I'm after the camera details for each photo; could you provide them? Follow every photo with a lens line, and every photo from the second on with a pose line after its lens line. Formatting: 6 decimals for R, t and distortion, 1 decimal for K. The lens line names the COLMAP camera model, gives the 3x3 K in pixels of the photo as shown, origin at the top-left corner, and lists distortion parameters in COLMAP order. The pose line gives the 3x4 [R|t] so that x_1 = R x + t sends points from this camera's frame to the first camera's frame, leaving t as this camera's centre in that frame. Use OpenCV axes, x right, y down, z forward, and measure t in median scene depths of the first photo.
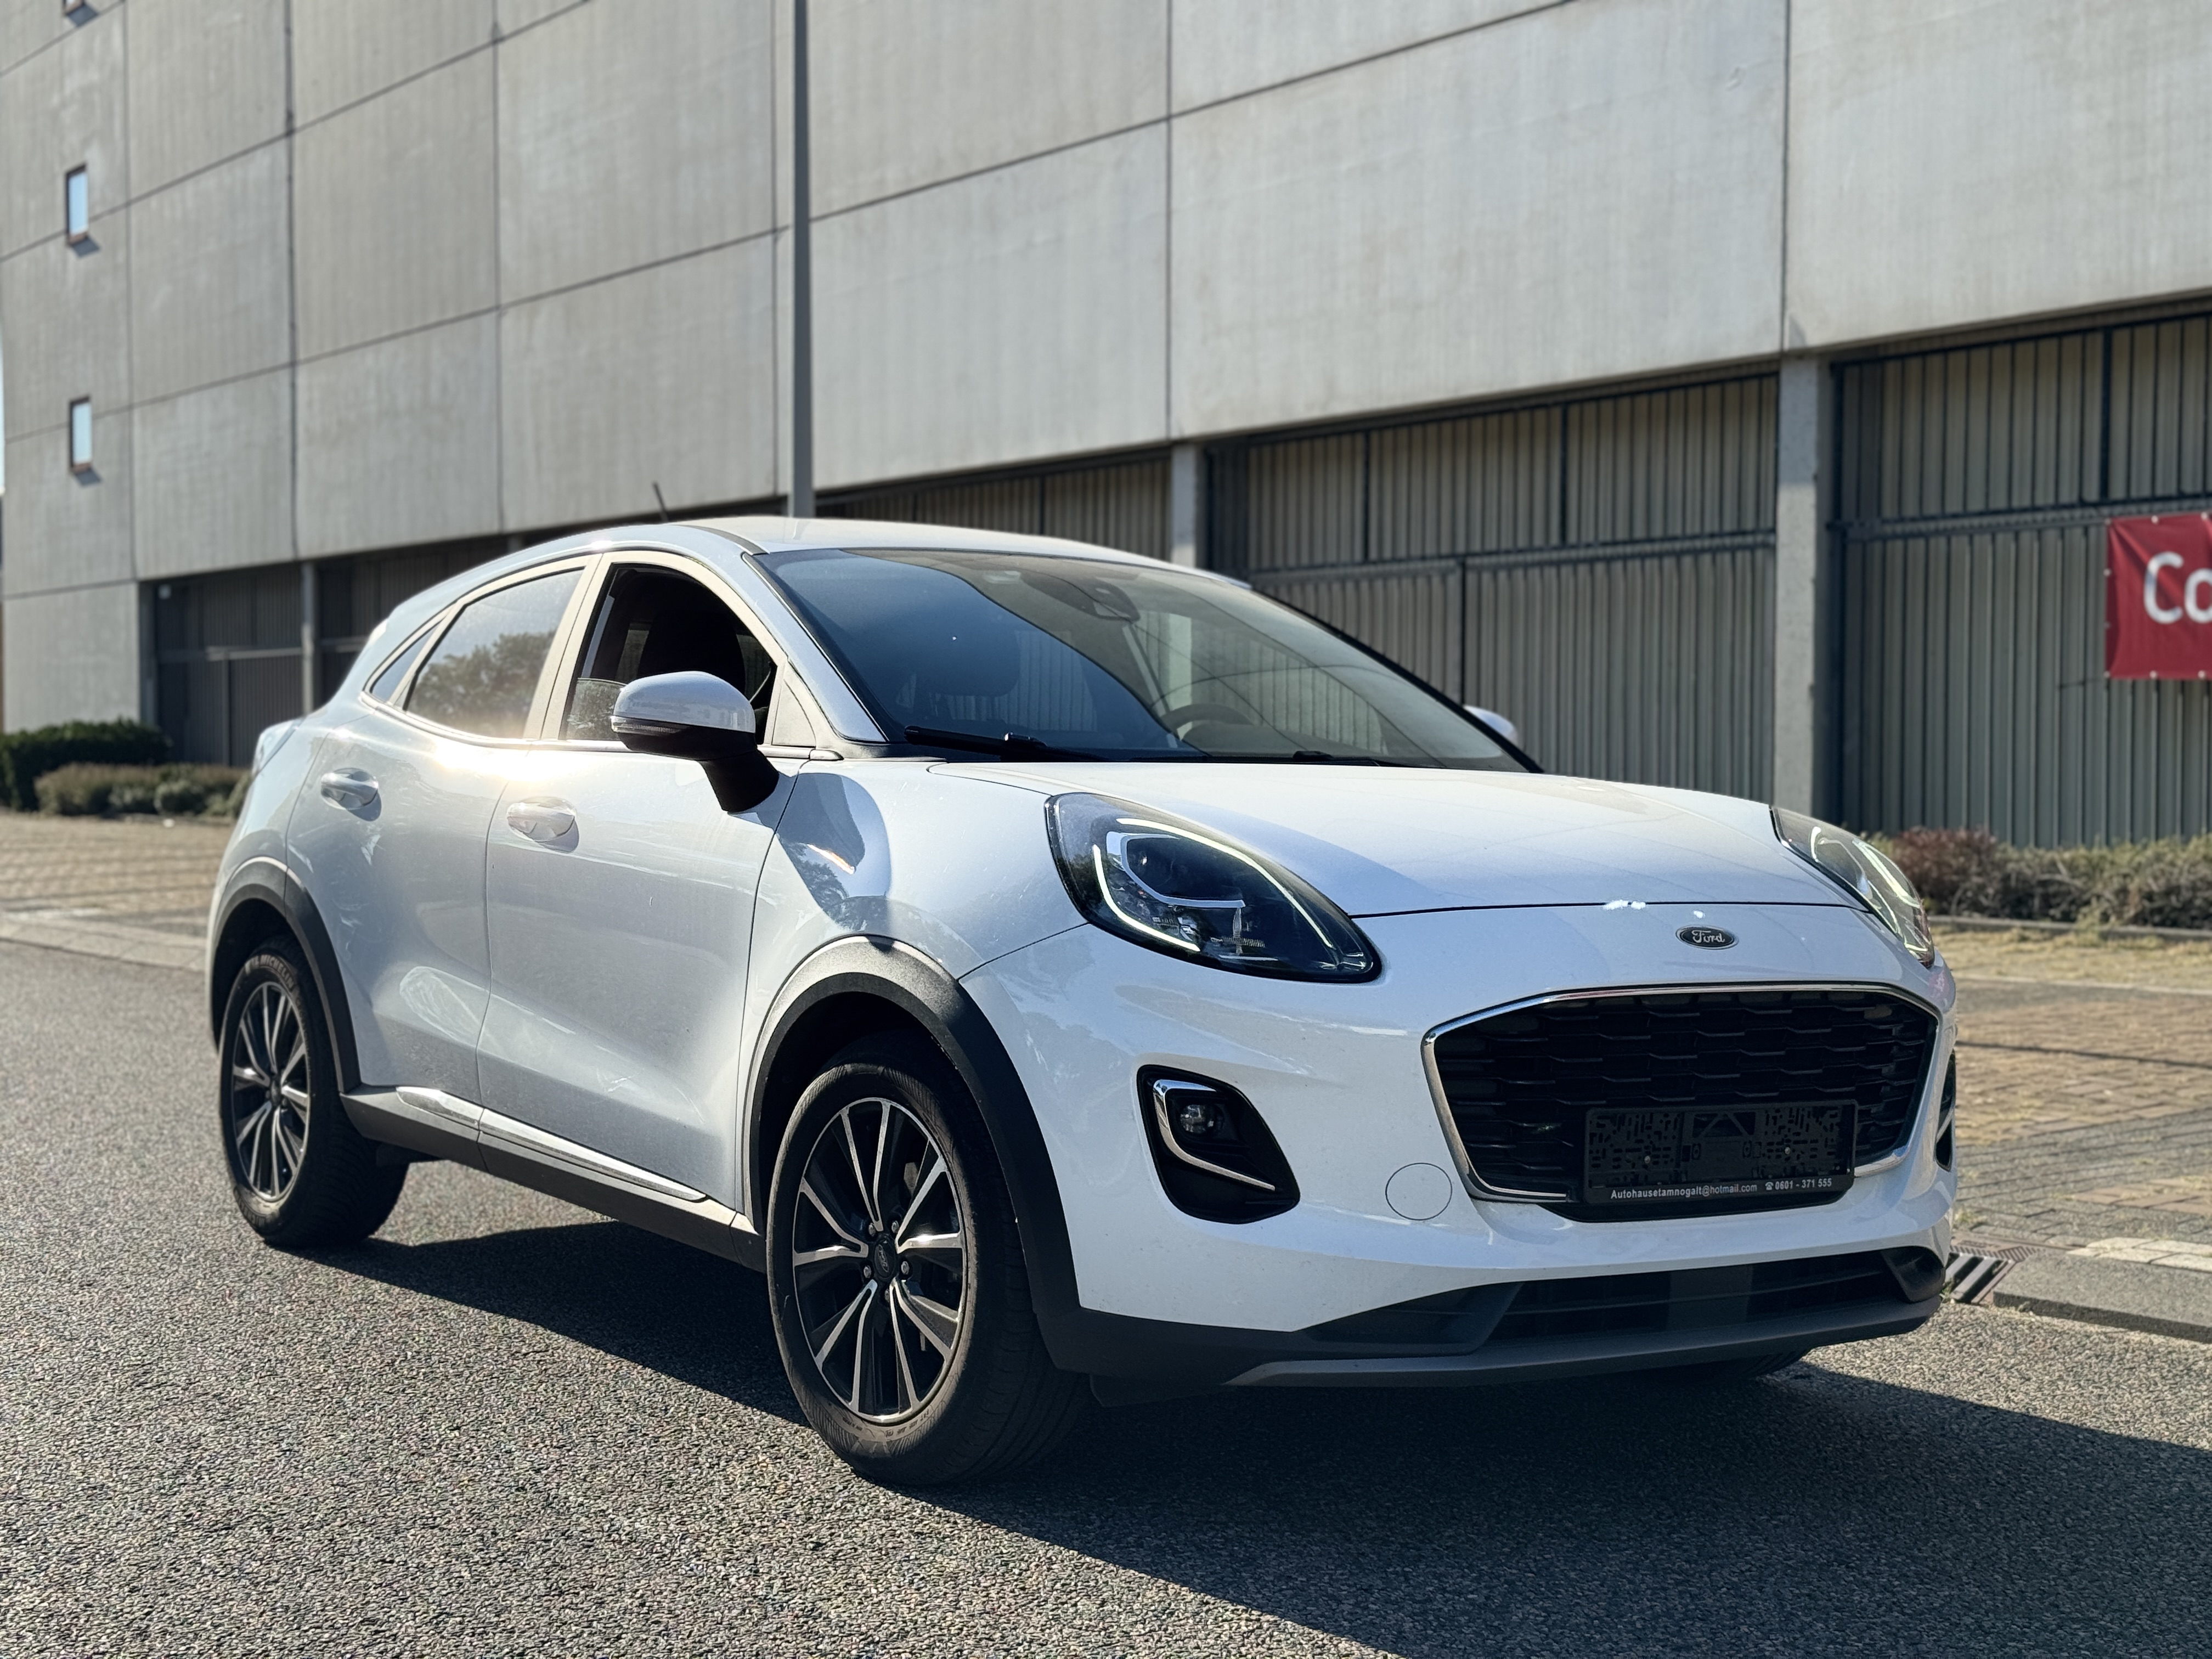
lens RADIAL K [[3109.7, 0, 1095.5], [0, 3109.7, 835.9], [0, 0, 1]] dist [0.079253, 0.000000]
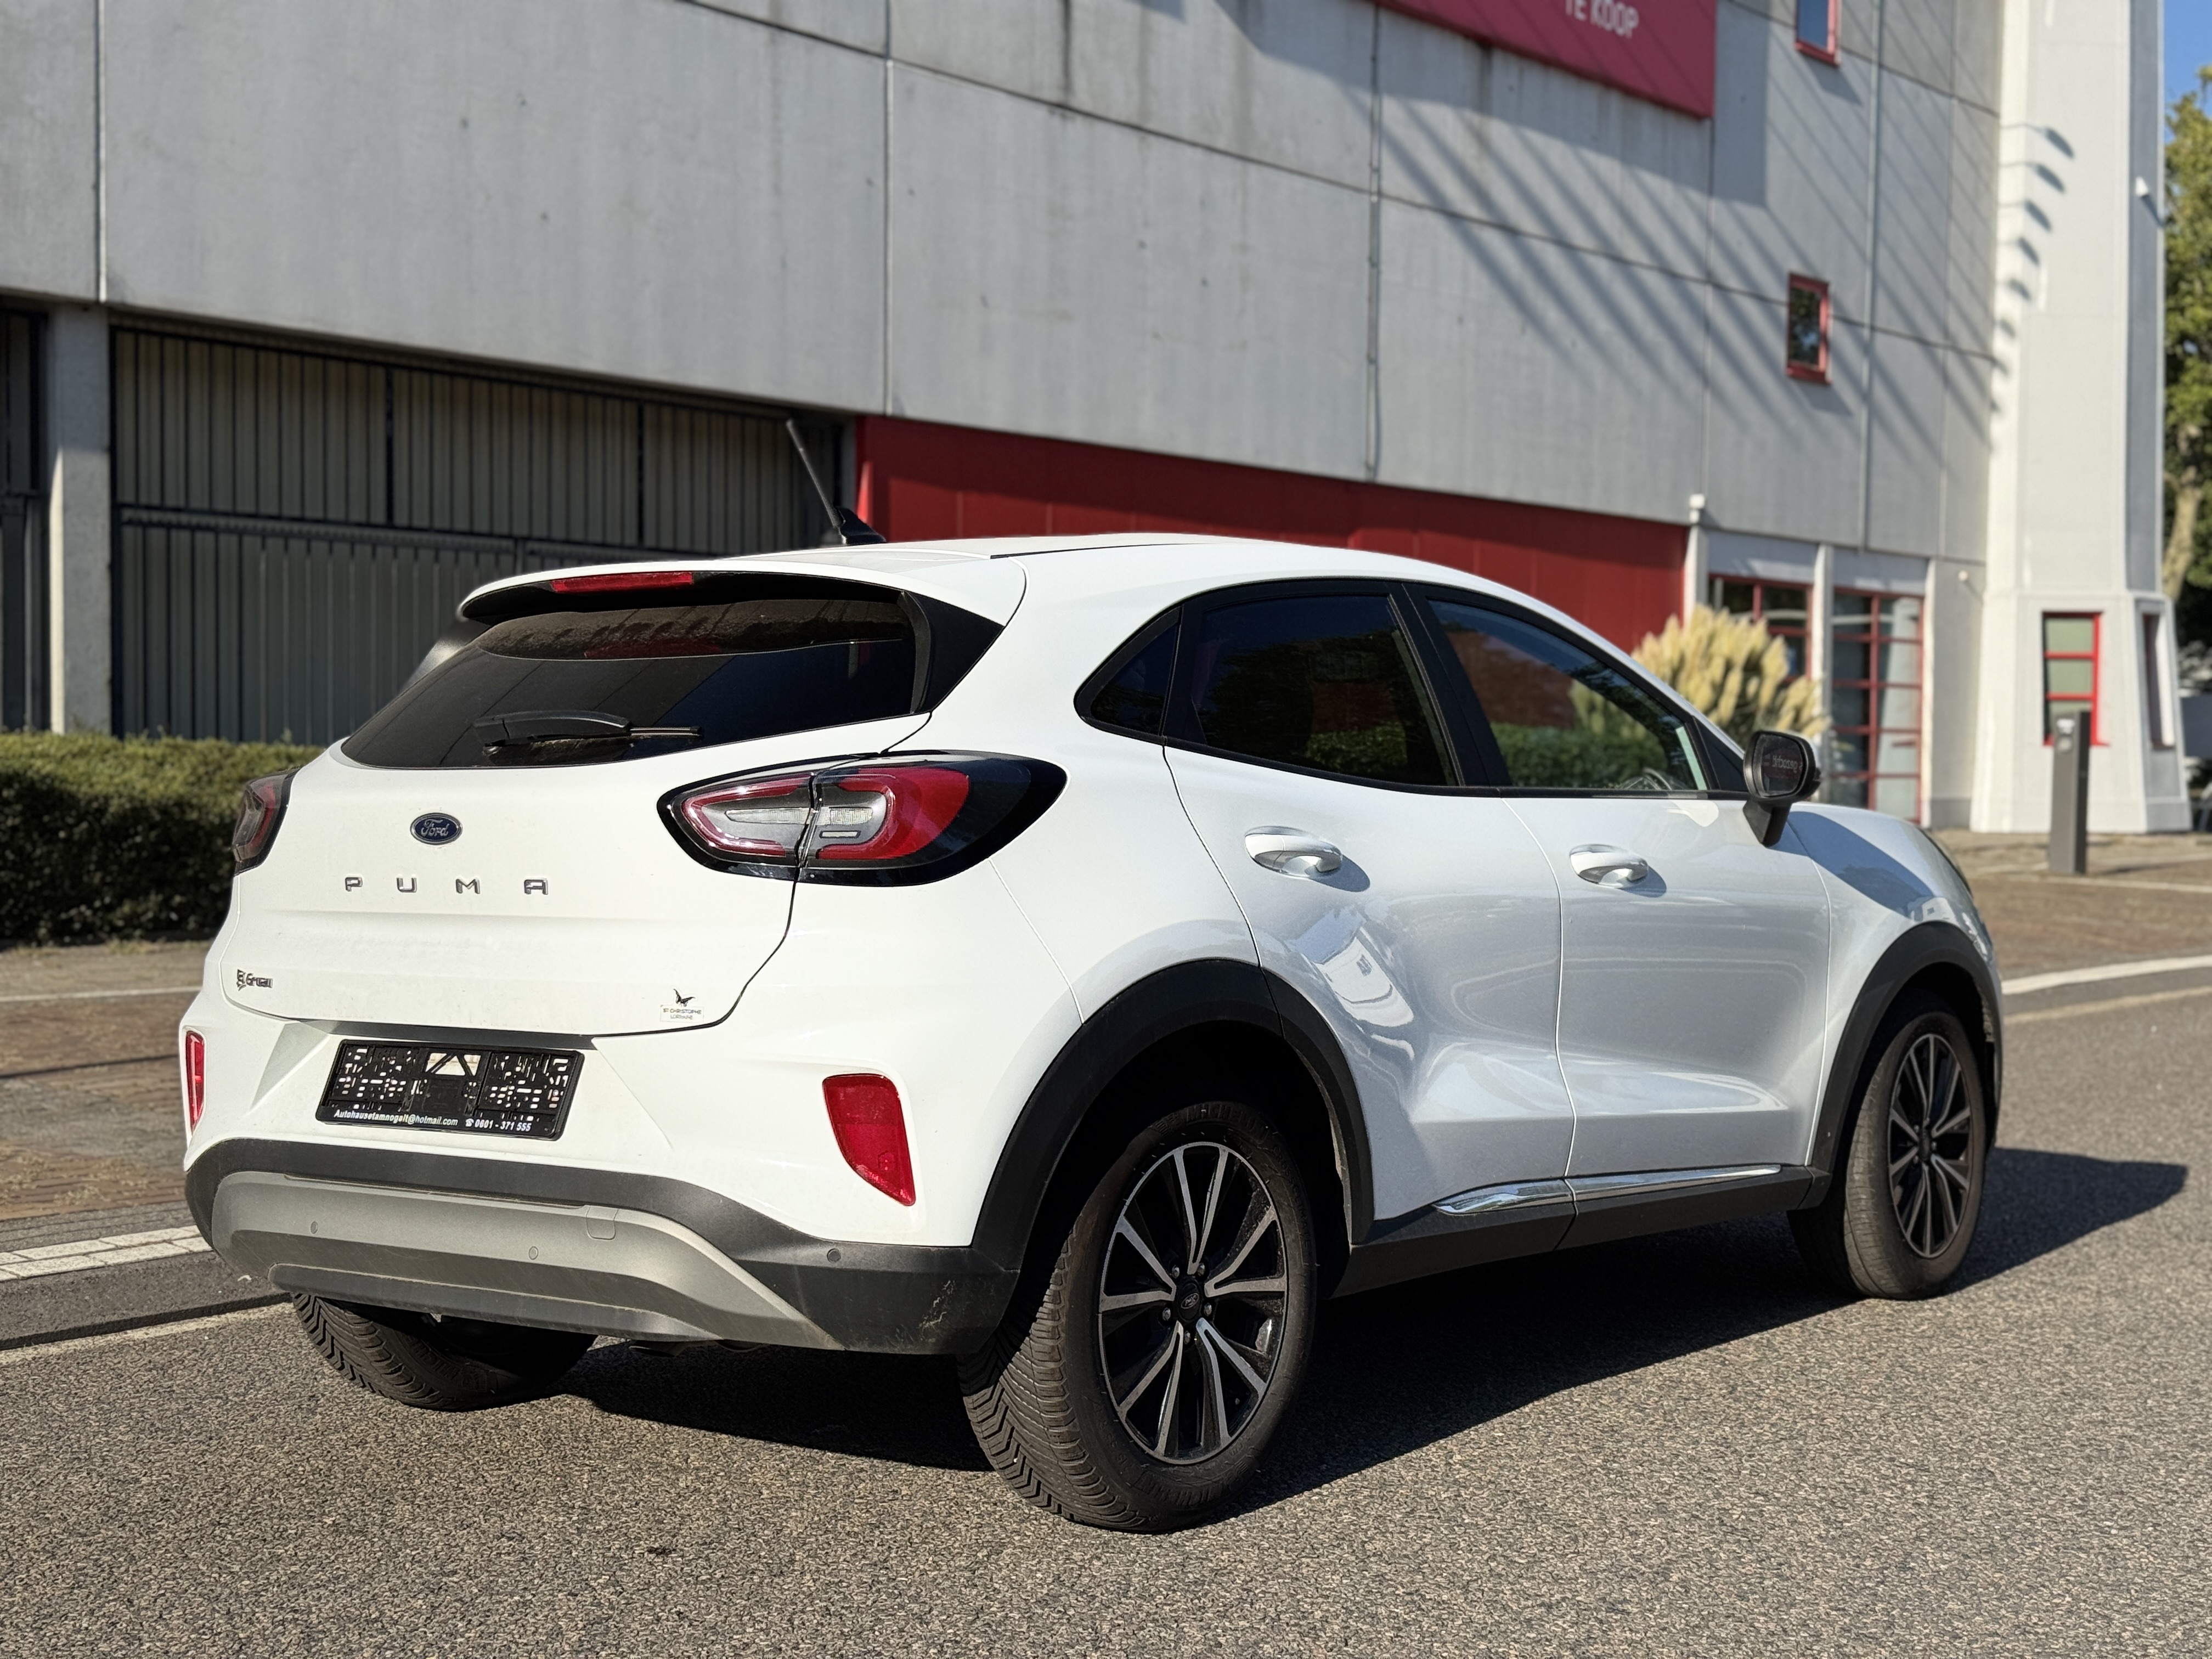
lens RADIAL K [[3109.7, 0, 1097.6], [0, 3109.7, 838.1], [0, 0, 1]] dist [0.079253, 0.000000]
pose [[-0.304268, -0.026692, 0.952213, -0.406972], [0.019891, 0.999211, 0.034365, -0.016281], [-0.952379, 0.029396, -0.303497, 0.575330]]
